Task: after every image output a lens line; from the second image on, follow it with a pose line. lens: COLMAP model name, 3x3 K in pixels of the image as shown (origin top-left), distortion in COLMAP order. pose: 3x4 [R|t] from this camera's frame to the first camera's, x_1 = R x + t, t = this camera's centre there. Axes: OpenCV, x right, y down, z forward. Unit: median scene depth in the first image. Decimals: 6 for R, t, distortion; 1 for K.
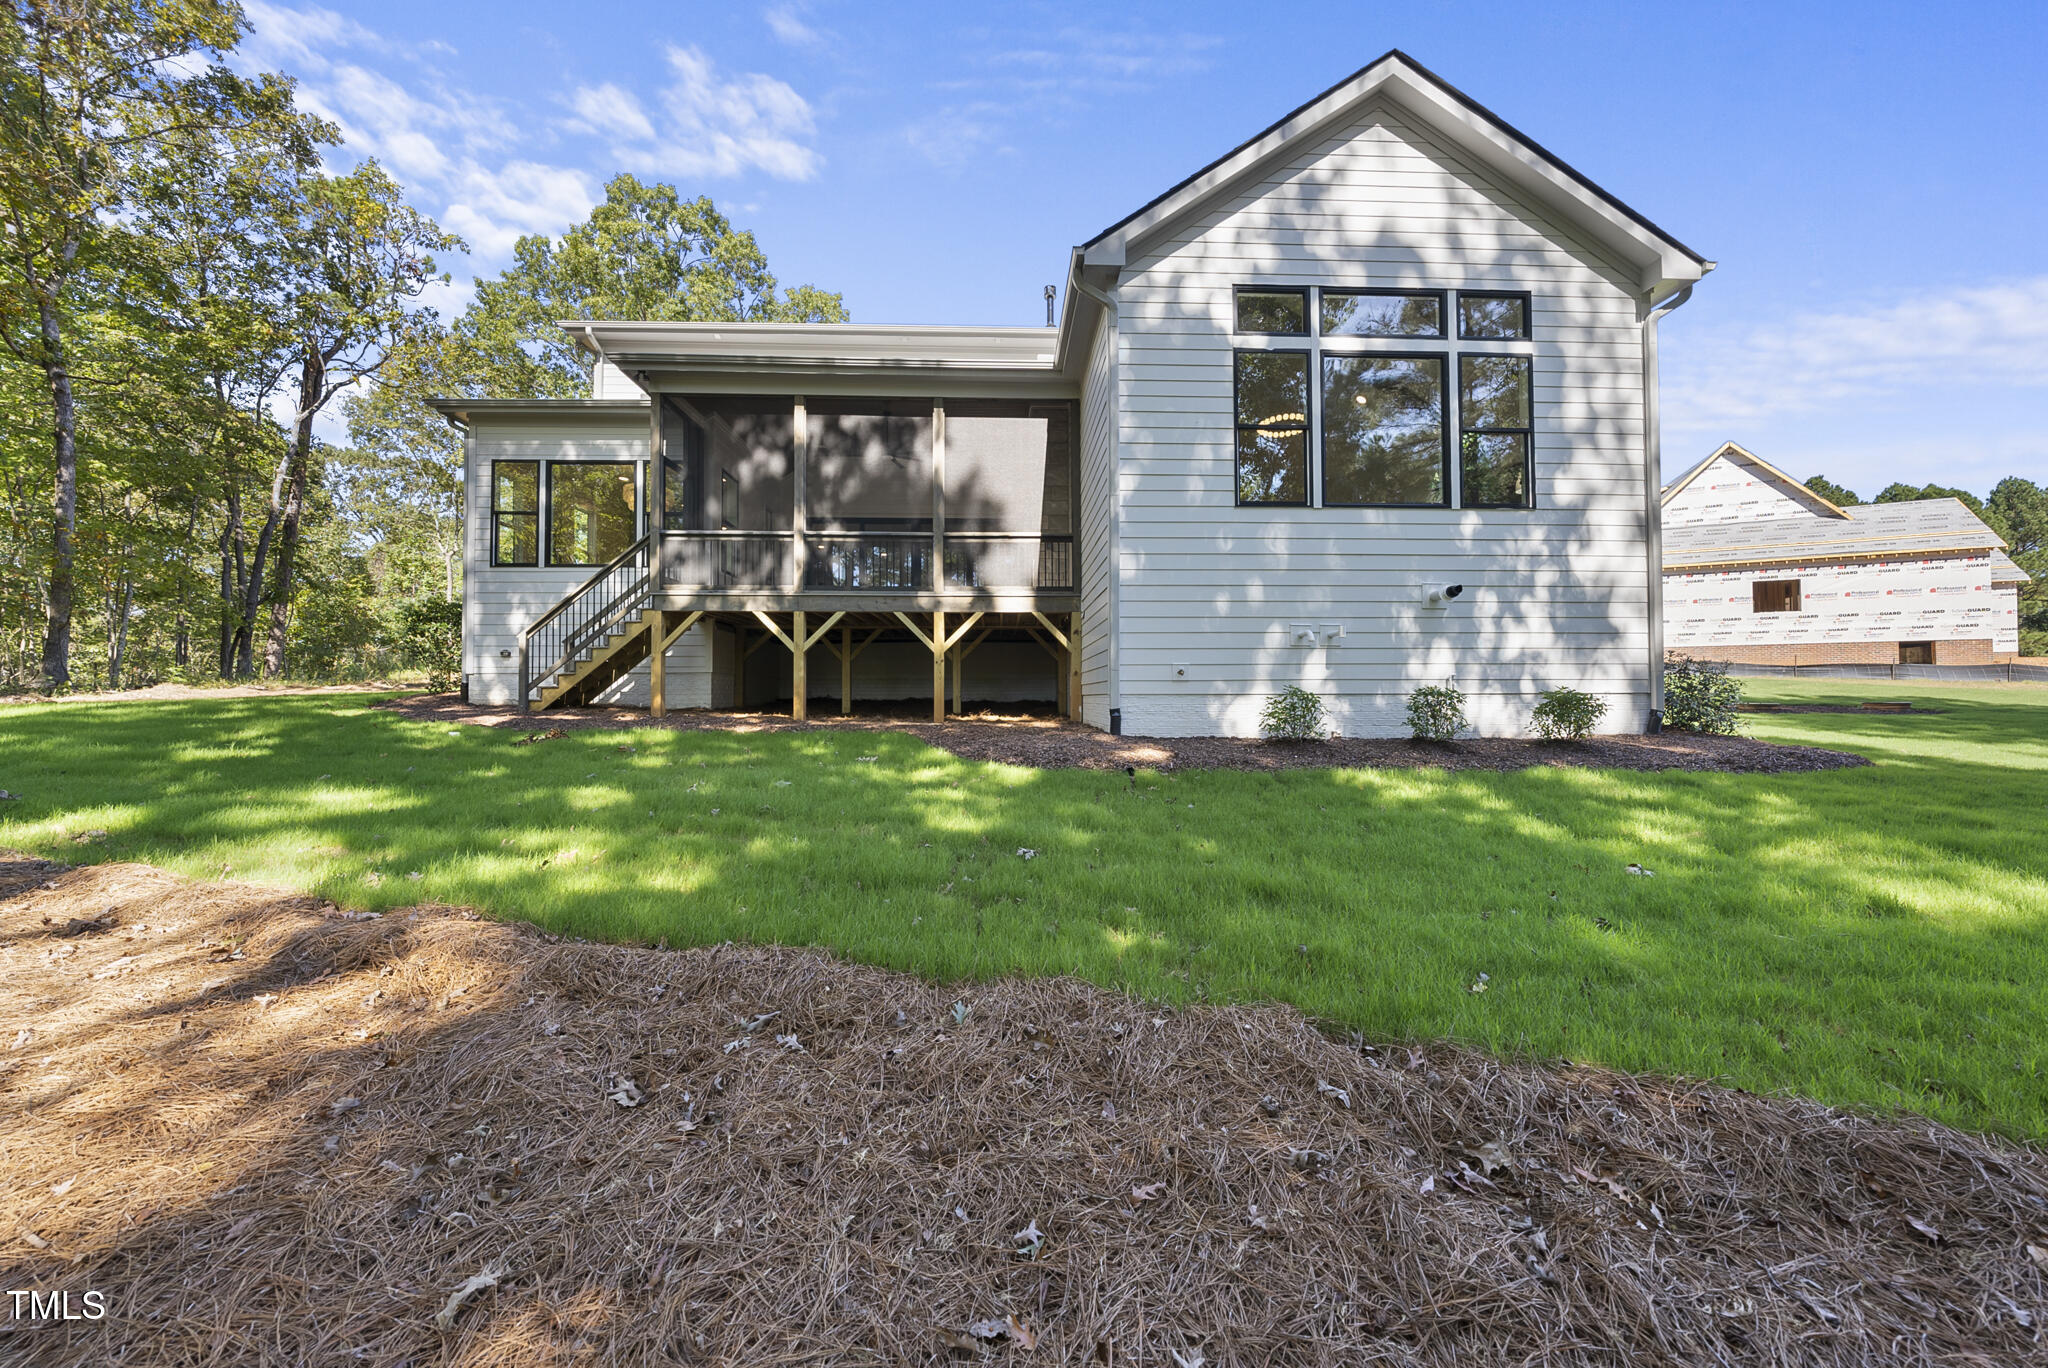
lens RADIAL K [[708.7, 0, 1032.8], [0, 708.7, 684.1], [0, 0, 1]] dist [-0.007631, -0.000140]
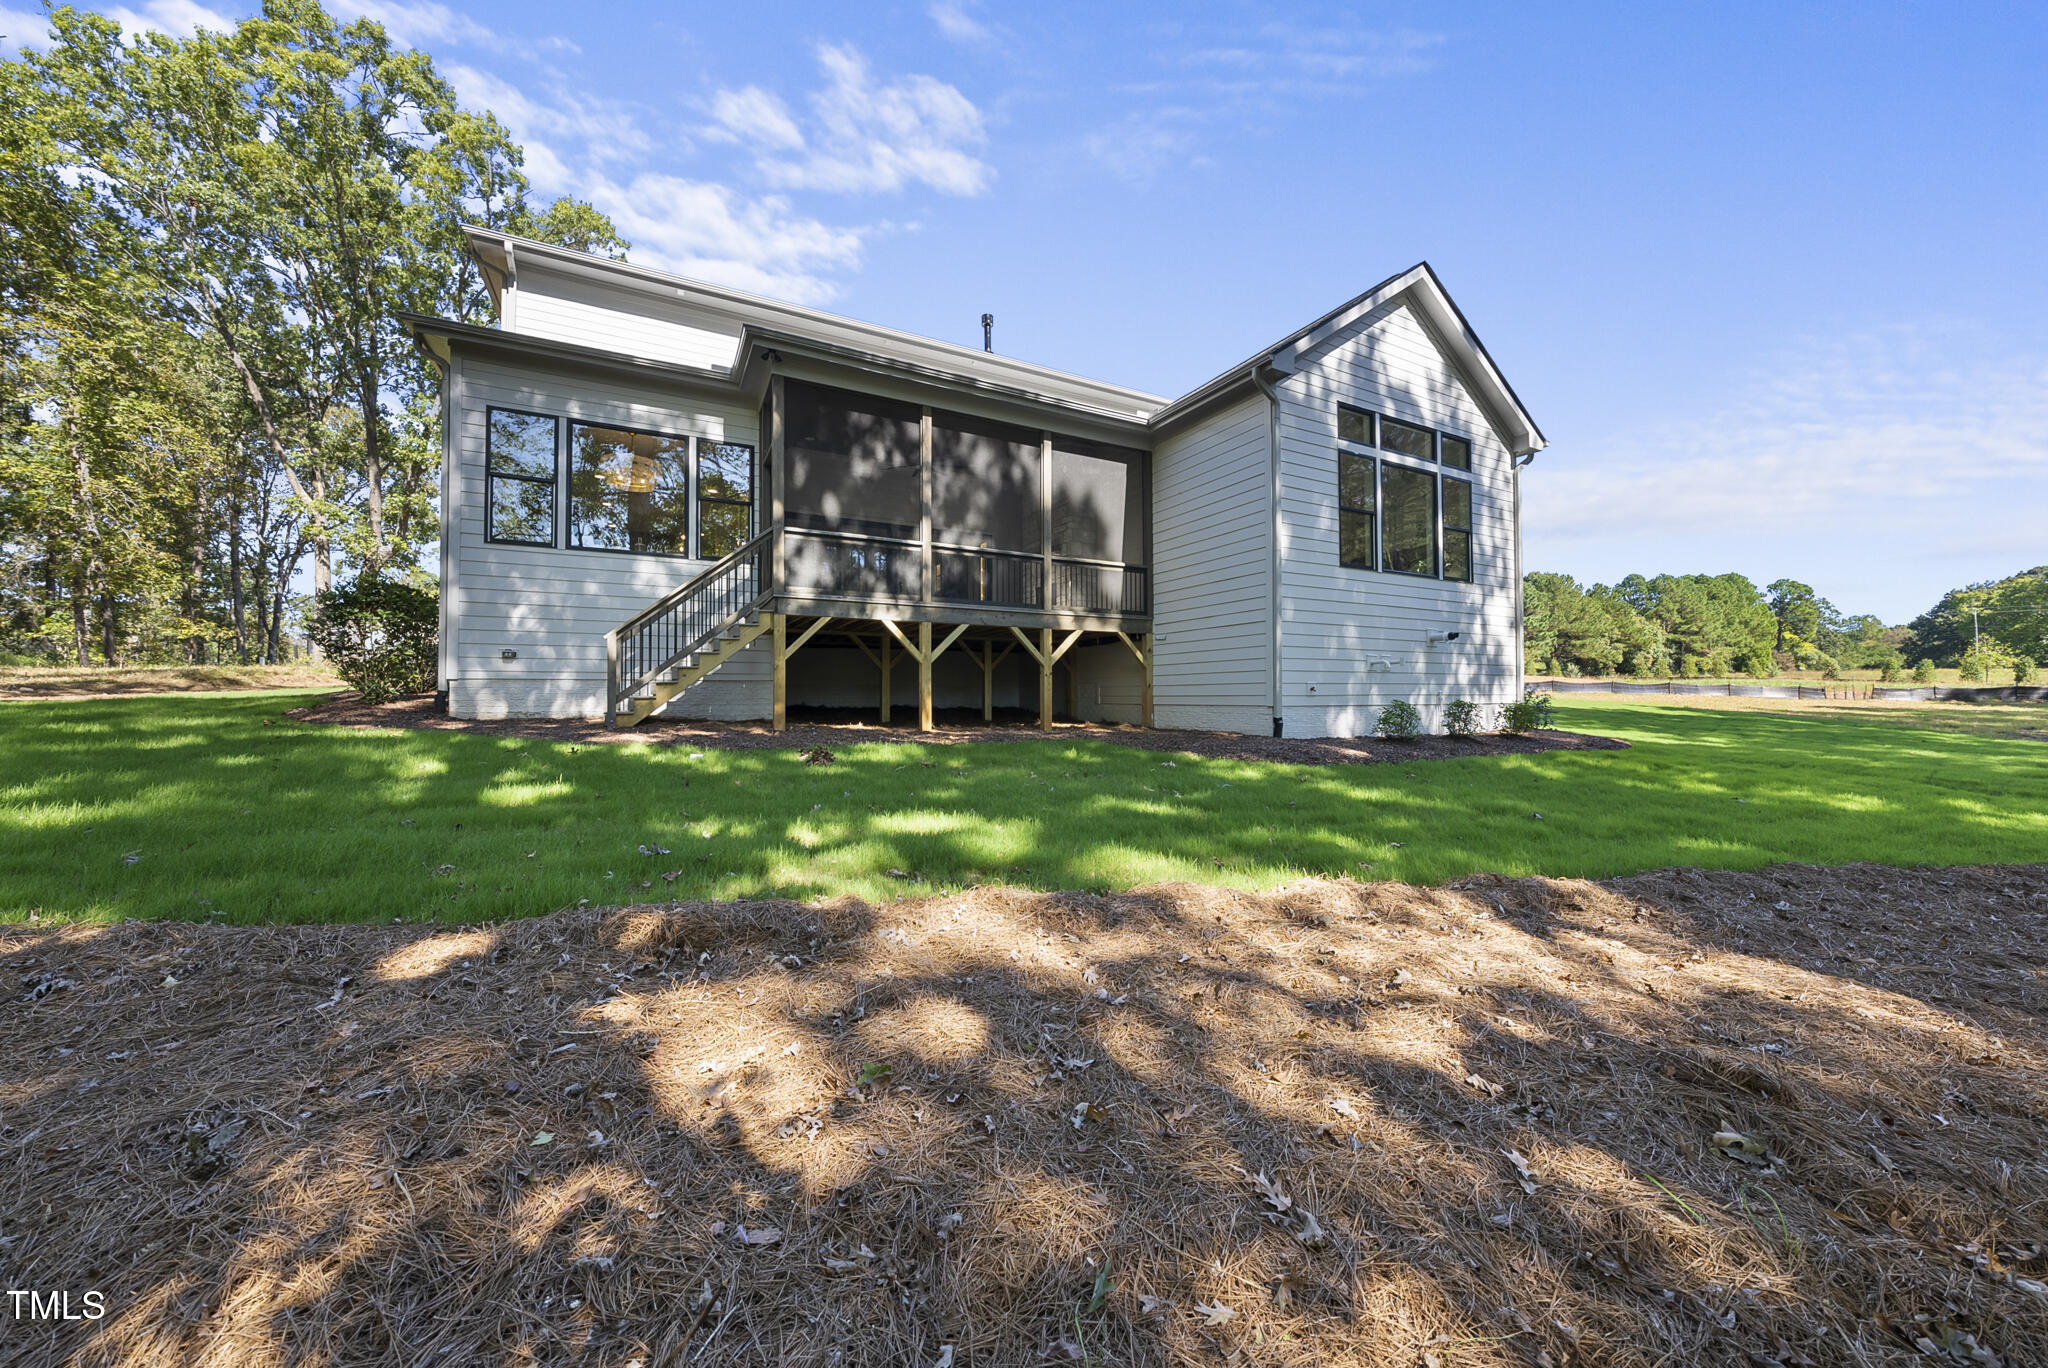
lens RADIAL K [[708.7, 0, 1032.8], [0, 708.7, 684.1], [0, 0, 1]] dist [-0.007631, -0.000140]
pose [[0.897961, 0.008632, 0.439991, -0.640237], [-0.008317, 0.999962, -0.002643, -0.013717], [-0.439997, -0.001286, 0.897998, 0.035286]]
